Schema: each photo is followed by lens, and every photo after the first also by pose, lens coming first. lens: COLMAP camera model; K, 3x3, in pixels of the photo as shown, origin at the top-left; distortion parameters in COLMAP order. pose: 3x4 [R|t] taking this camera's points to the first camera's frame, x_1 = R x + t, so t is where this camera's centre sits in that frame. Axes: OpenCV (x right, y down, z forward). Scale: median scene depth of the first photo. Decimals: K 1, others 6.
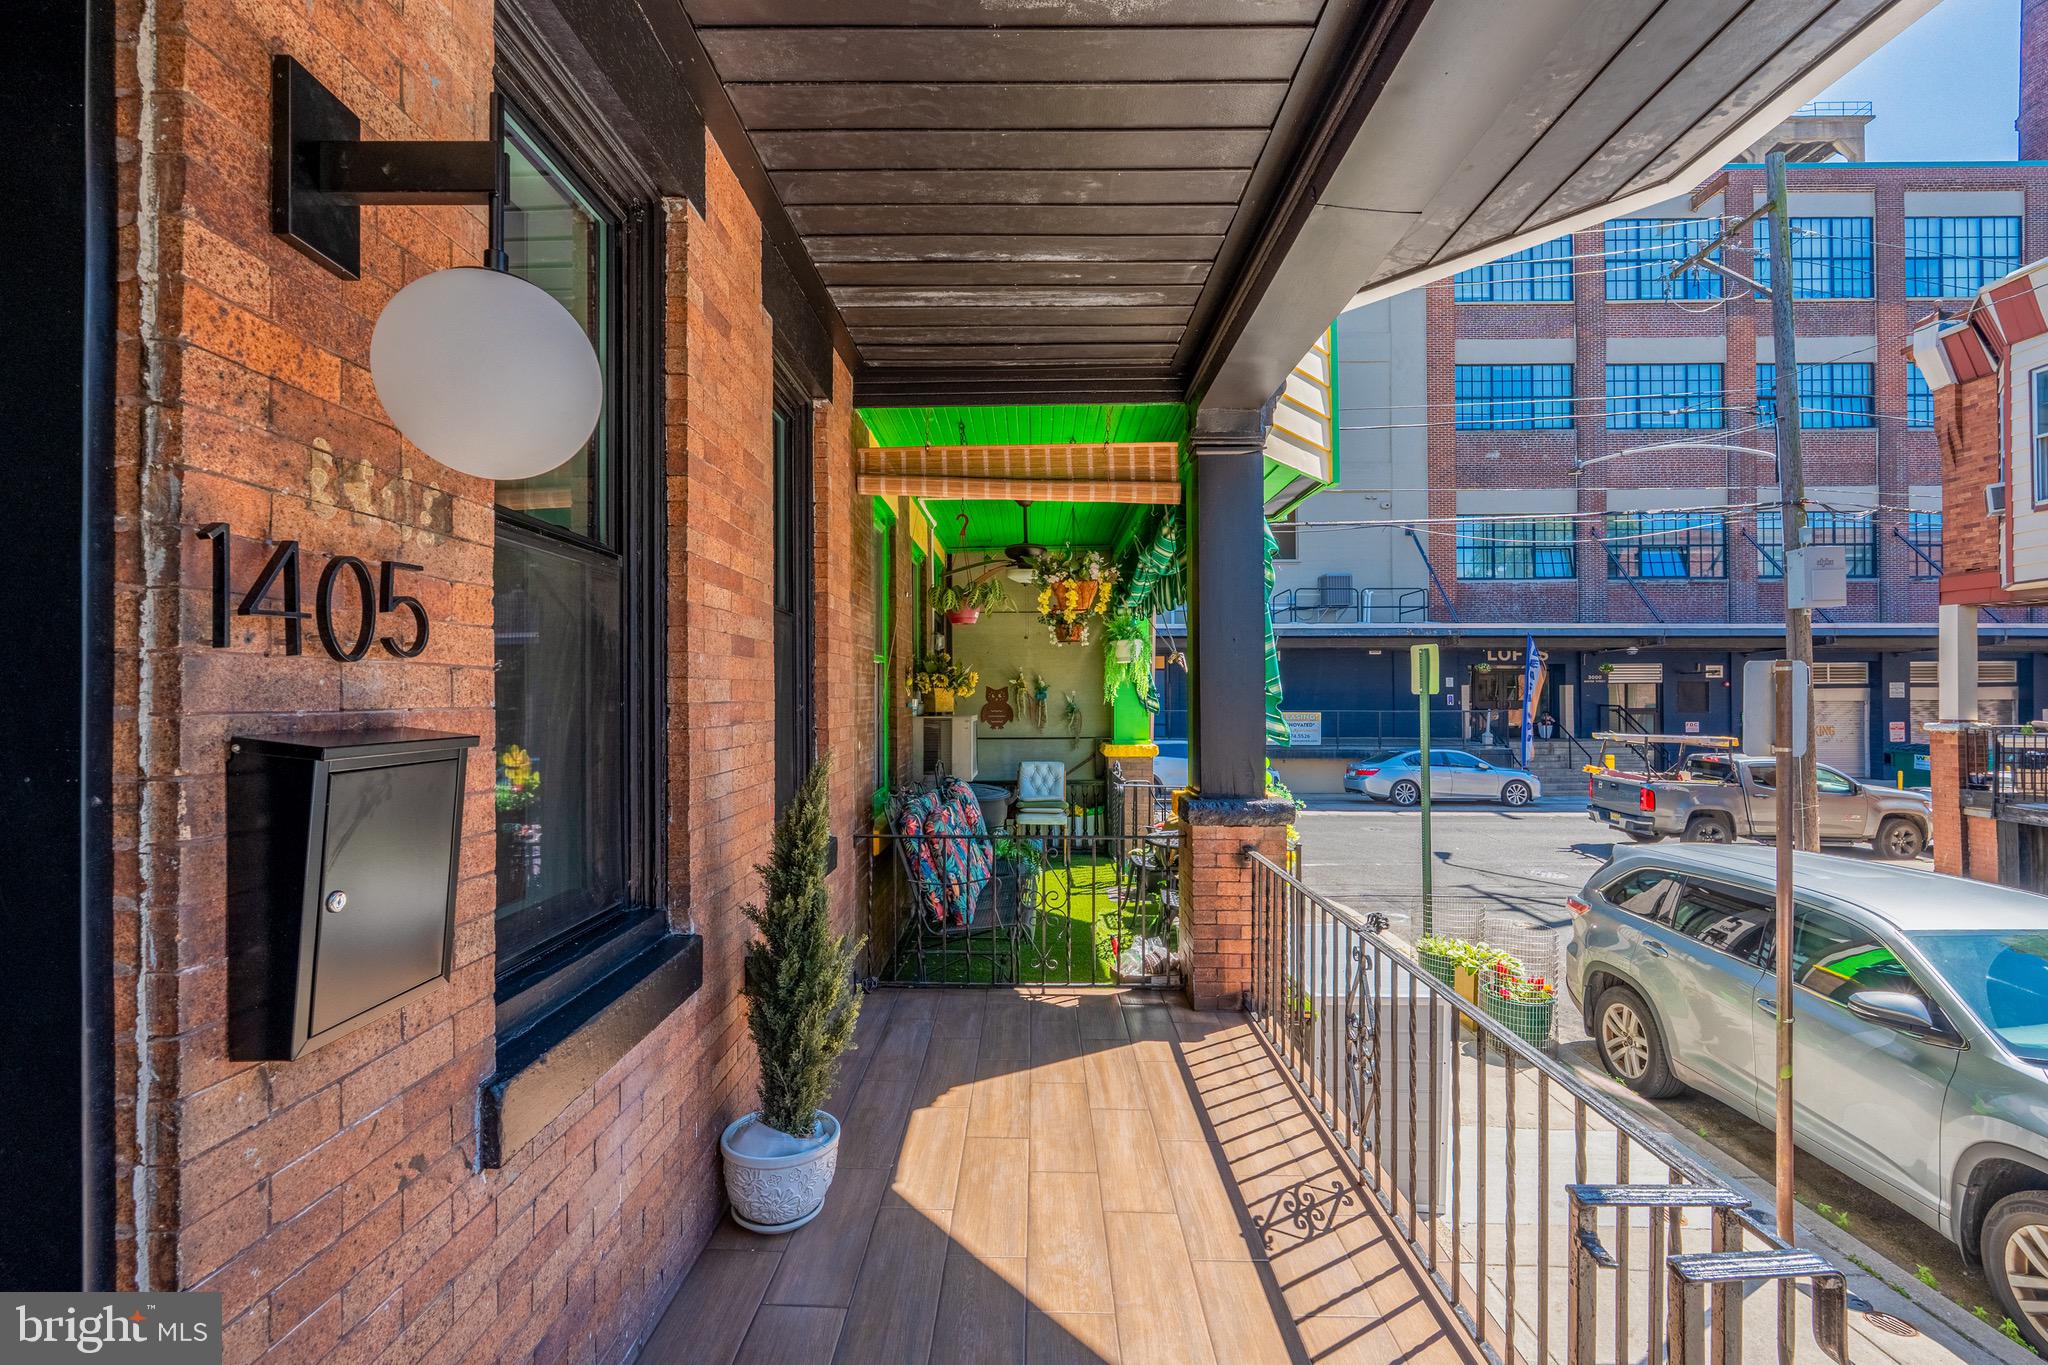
lens RADIAL K [[895.0, 0, 1016.9], [0, 895.0, 685.7], [0, 0, 1]] dist [-0.002357, -0.000475]
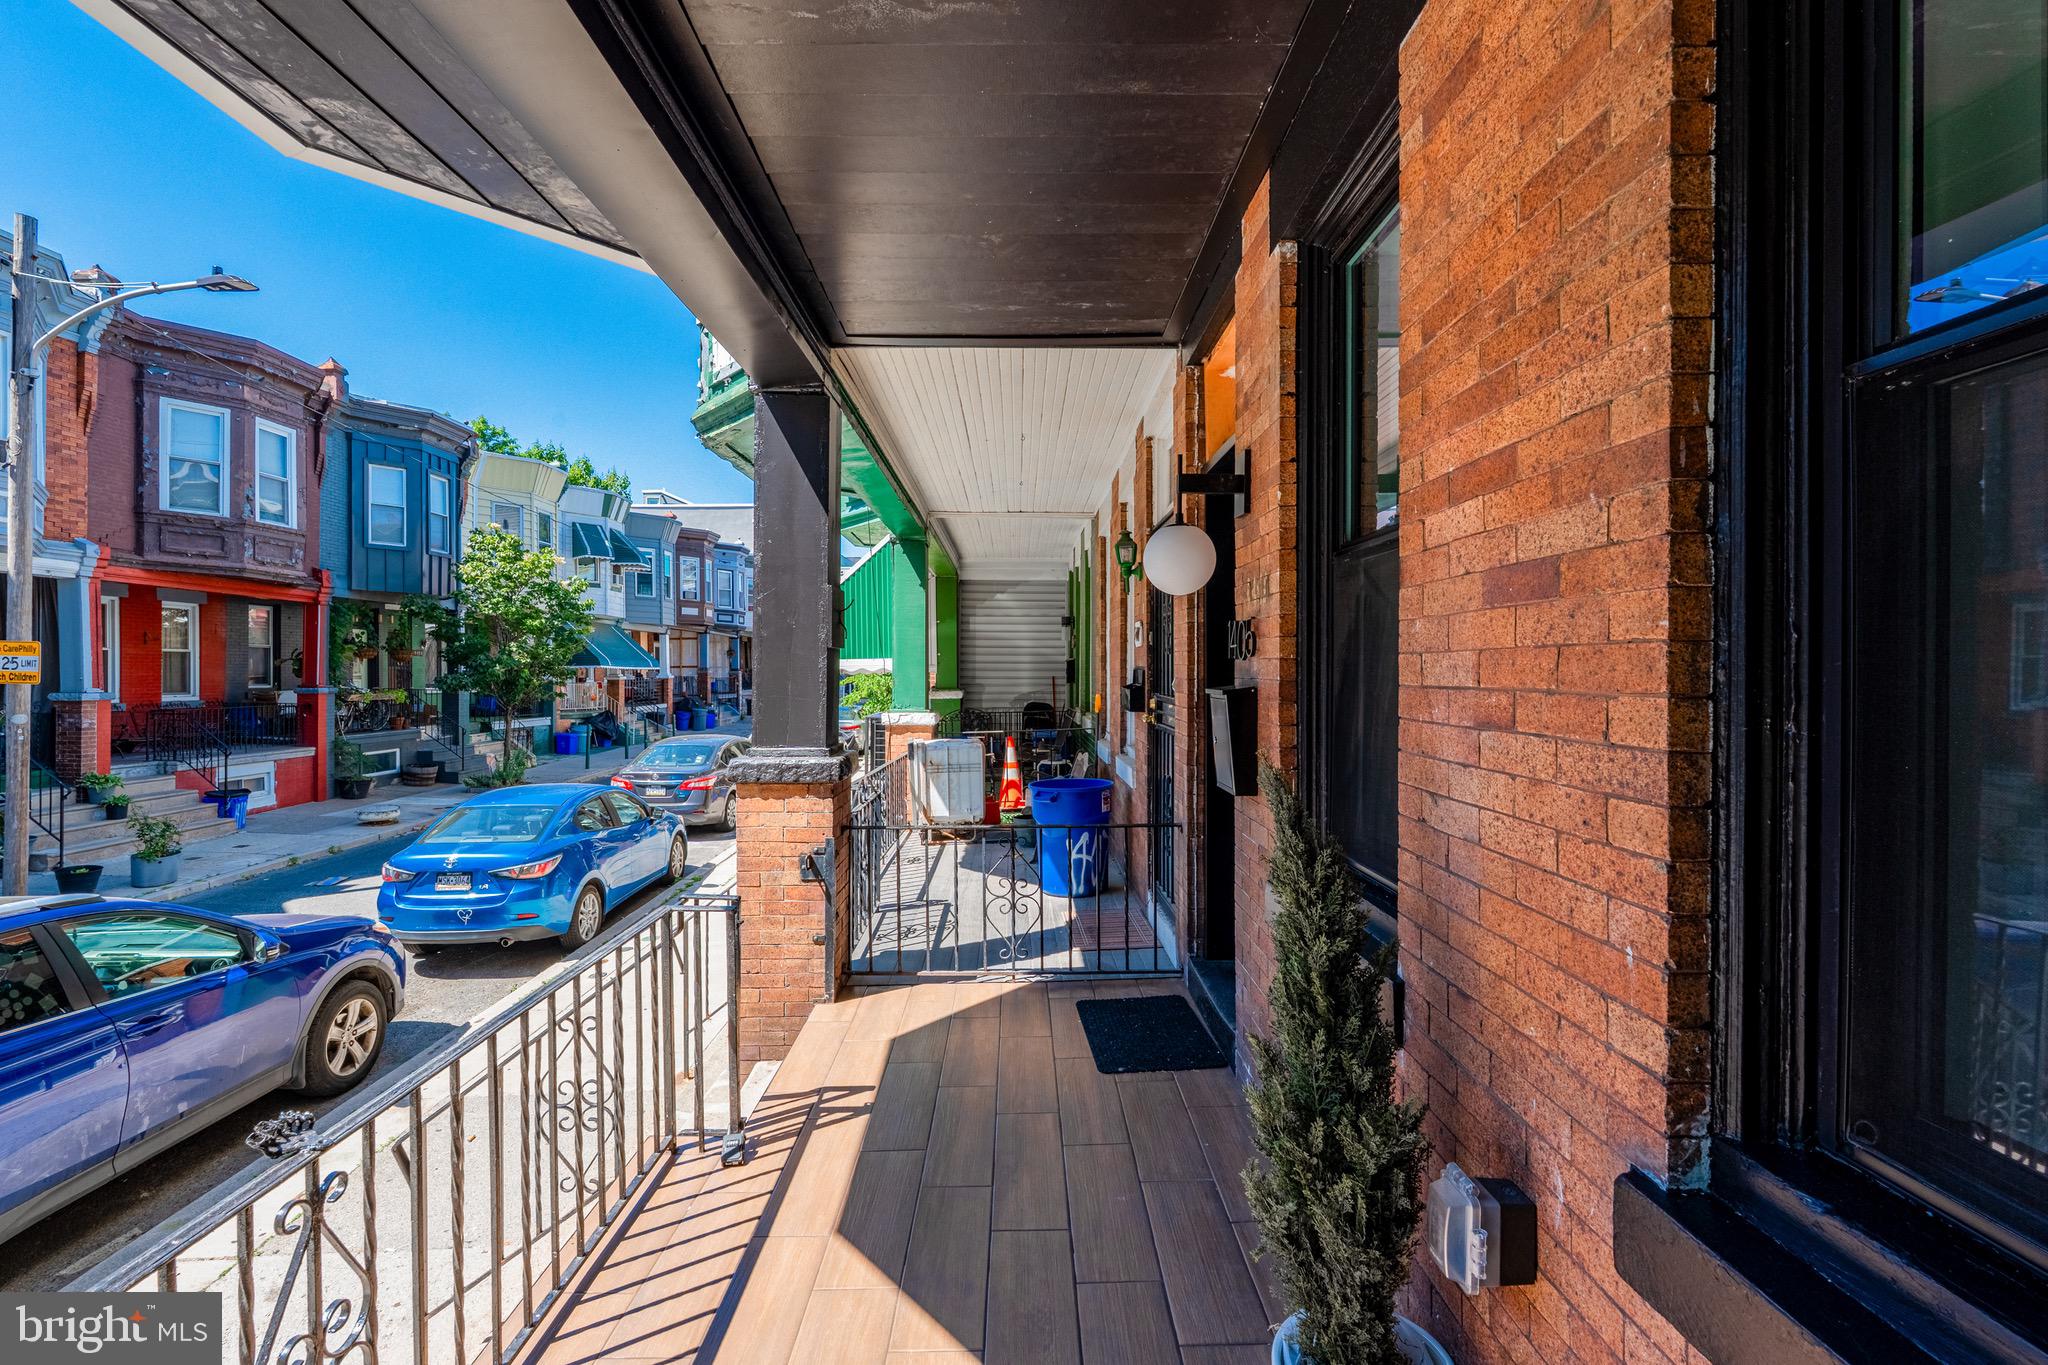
lens RADIAL K [[918.6, 0, 1019.7], [0, 918.6, 676.1], [0, 0, 1]] dist [-0.000461, 0.000019]
pose [[-0.999819, -0.000686, -0.018990, 0.003590], [-0.000928, 0.999918, 0.012762, 0.000443], [0.018980, 0.012777, -0.999738, 1.777291]]
